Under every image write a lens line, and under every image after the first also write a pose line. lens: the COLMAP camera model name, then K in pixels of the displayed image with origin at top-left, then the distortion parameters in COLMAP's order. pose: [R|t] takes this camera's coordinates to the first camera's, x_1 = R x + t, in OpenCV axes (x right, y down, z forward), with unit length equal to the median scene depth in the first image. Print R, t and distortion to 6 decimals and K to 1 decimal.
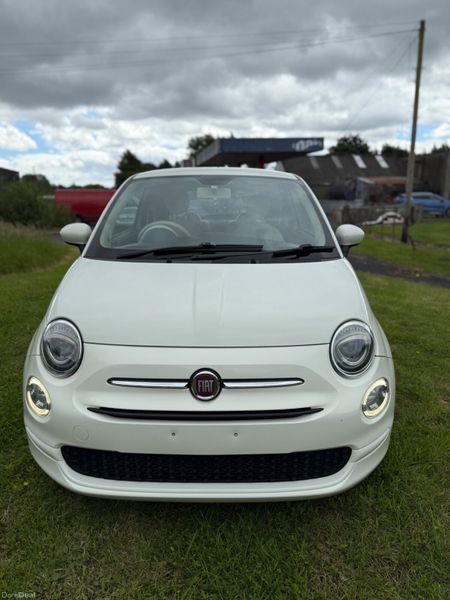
lens RADIAL K [[425.2, 0, 225.0], [0, 425.2, 300.0], [0, 0, 1]] dist [0.058065, -0.059668]
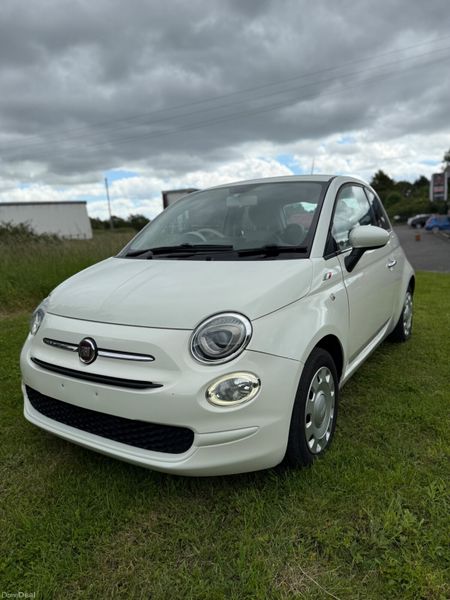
lens RADIAL K [[425.2, 0, 225.0], [0, 425.2, 300.0], [0, 0, 1]] dist [0.058065, -0.059668]
pose [[0.853608, 0.059441, -0.517513, 0.816739], [-0.085146, 0.996028, -0.026040, 0.046906], [0.513910, 0.066292, 0.855279, 0.127416]]
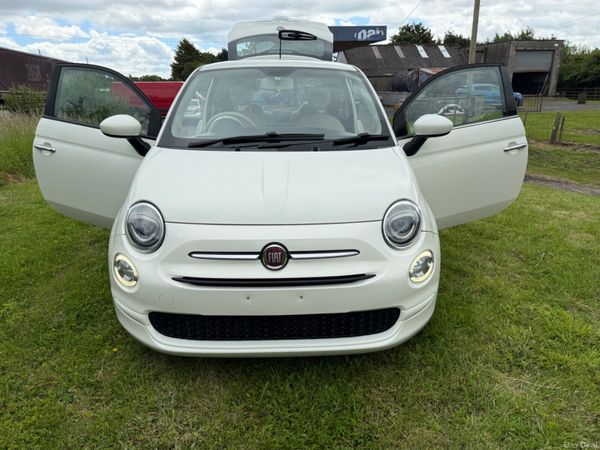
lens RADIAL K [[425.2, 0, 300.0], [0, 425.2, 225.0], [0, 0, 1]] dist [0.058065, -0.059668]
pose [[0.999513, -0.013676, 0.028043, -0.007216], [0.011629, 0.997345, 0.071886, 0.029428], [-0.028952, -0.071525, 0.997019, -0.124048]]
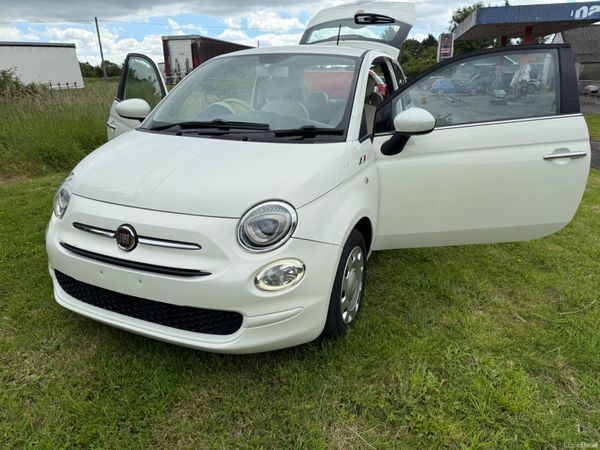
lens RADIAL K [[425.2, 0, 300.0], [0, 425.2, 225.0], [0, 0, 1]] dist [0.058065, -0.059668]
pose [[0.922364, 0.128632, -0.364278, 0.741946], [-0.092688, 0.989082, 0.114572, -0.016243], [0.375038, -0.071913, 0.924216, 0.067800]]
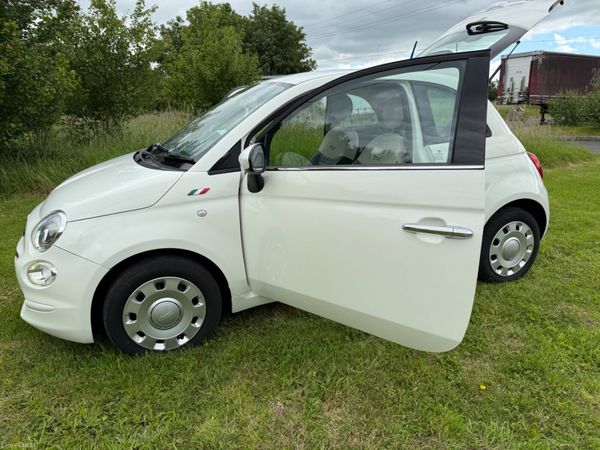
lens RADIAL K [[418.7, 0, 300.0], [0, 418.7, 225.0], [0, 0, 1]] dist [0.057000, -0.058455]
pose [[0.391246, 0.253023, -0.884820, 1.691927], [-0.194611, 0.962465, 0.189174, -0.290193], [0.899474, 0.098182, 0.425802, 1.137347]]
